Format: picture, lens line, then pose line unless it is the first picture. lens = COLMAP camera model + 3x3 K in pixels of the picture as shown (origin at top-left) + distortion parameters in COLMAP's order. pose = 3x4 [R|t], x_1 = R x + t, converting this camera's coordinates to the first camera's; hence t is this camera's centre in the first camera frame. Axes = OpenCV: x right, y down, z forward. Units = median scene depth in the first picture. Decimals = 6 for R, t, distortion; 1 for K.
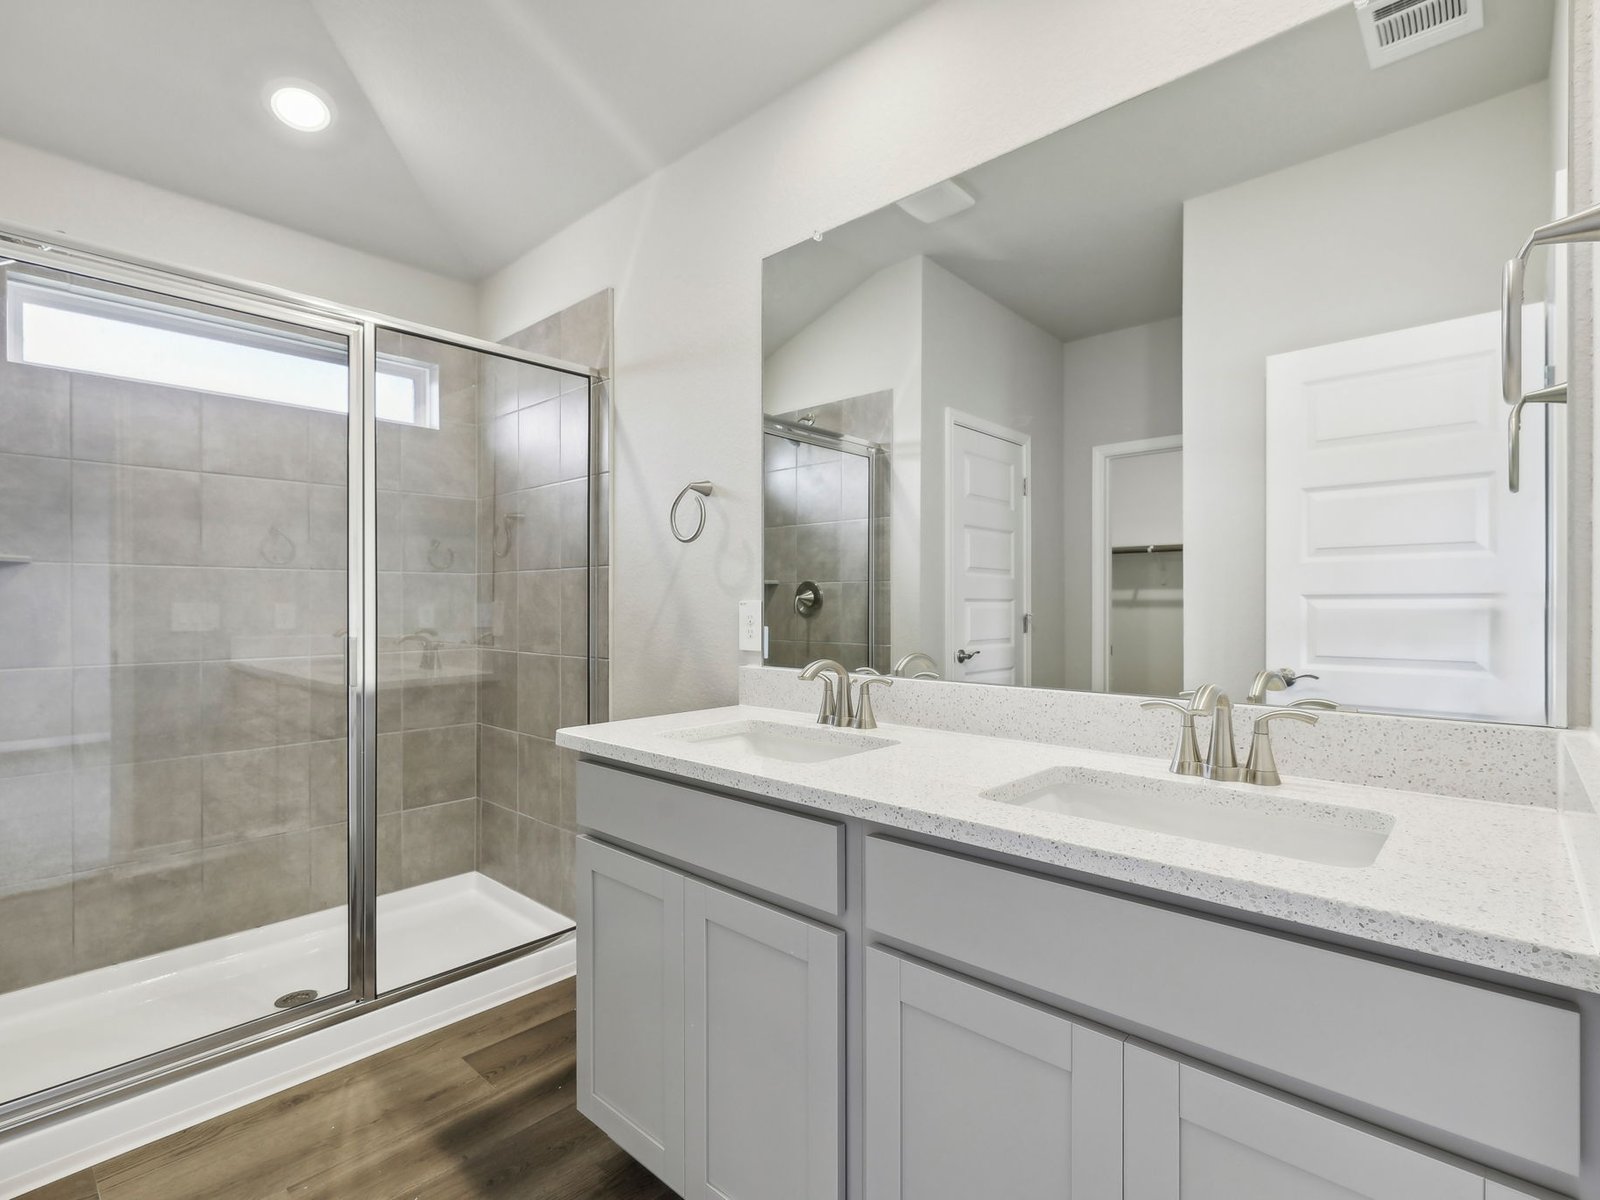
lens RADIAL K [[771.5, 0, 800.0], [0, 771.5, 600.0], [0, 0, 1]] dist [-0.000584, -0.000107]
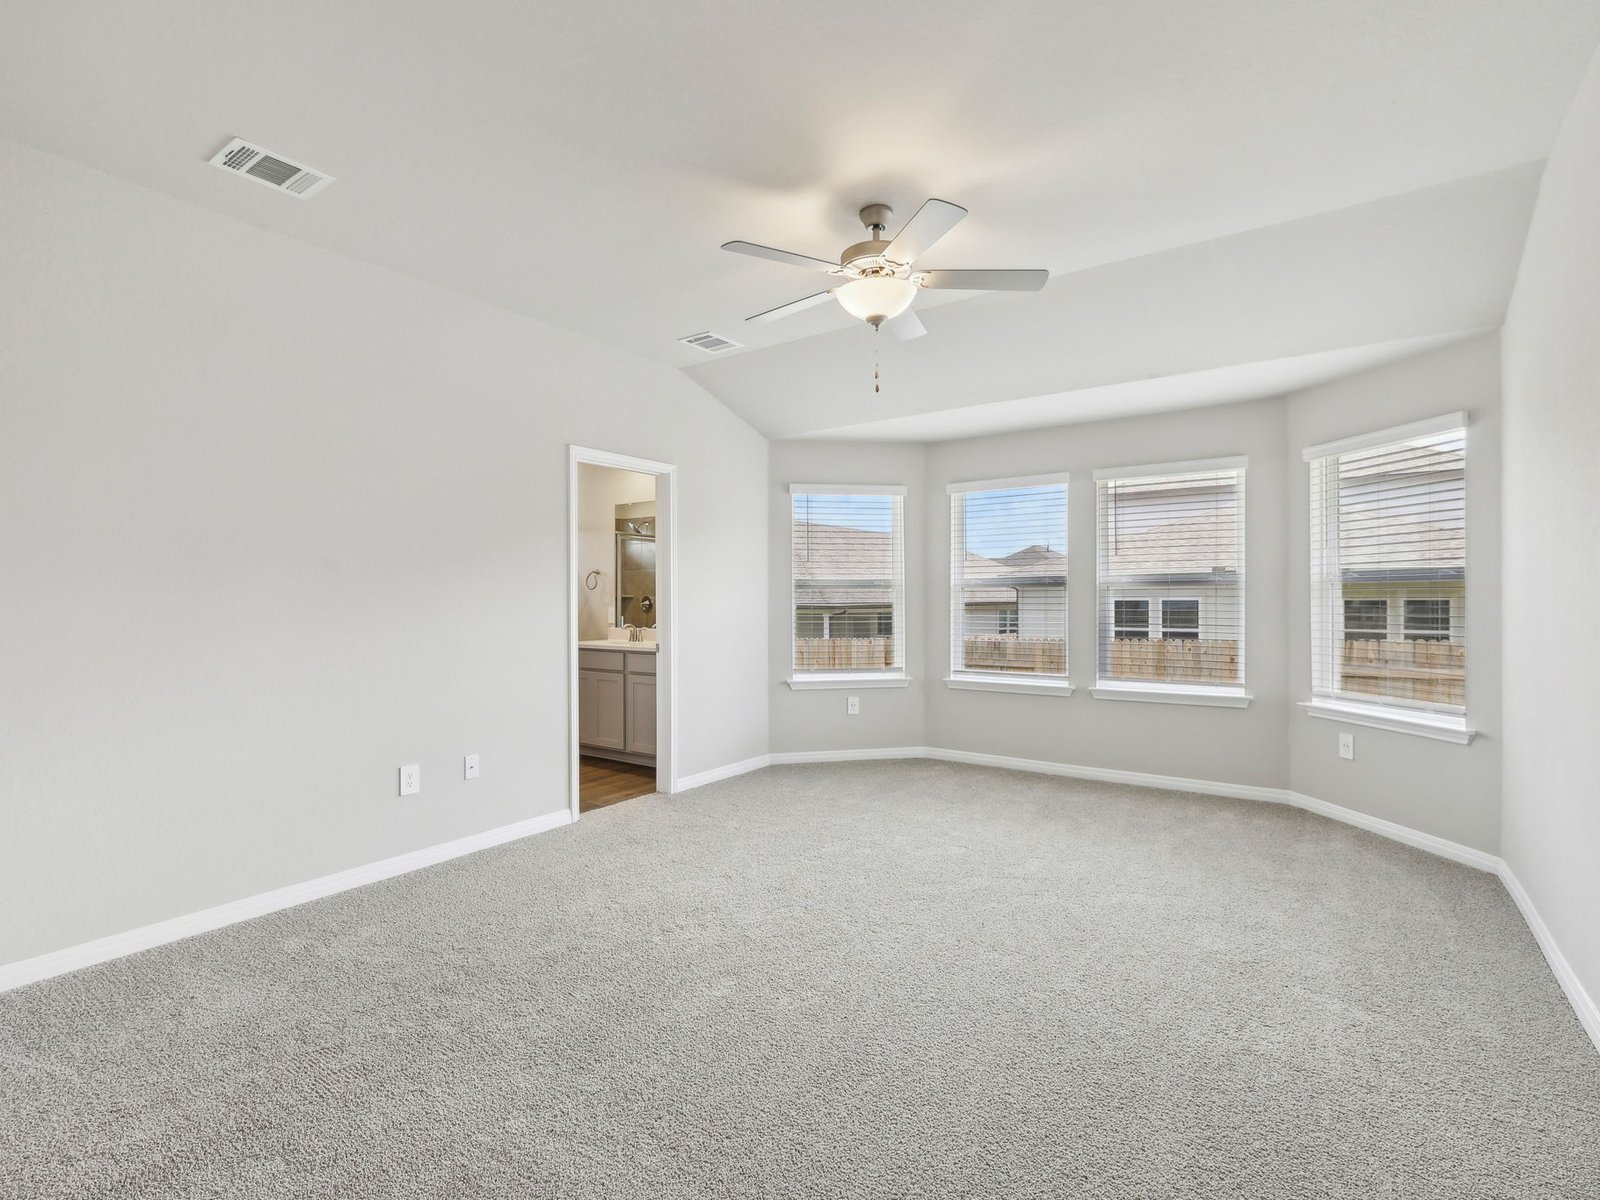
lens RADIAL K [[771.5, 0, 800.0], [0, 771.5, 600.0], [0, 0, 1]] dist [-0.000584, -0.000107]
pose [[0.991343, -0.006005, 0.131158, 0.295589], [0.005203, 0.999966, 0.006457, -0.048629], [-0.131193, -0.005718, 0.991340, -2.324592]]
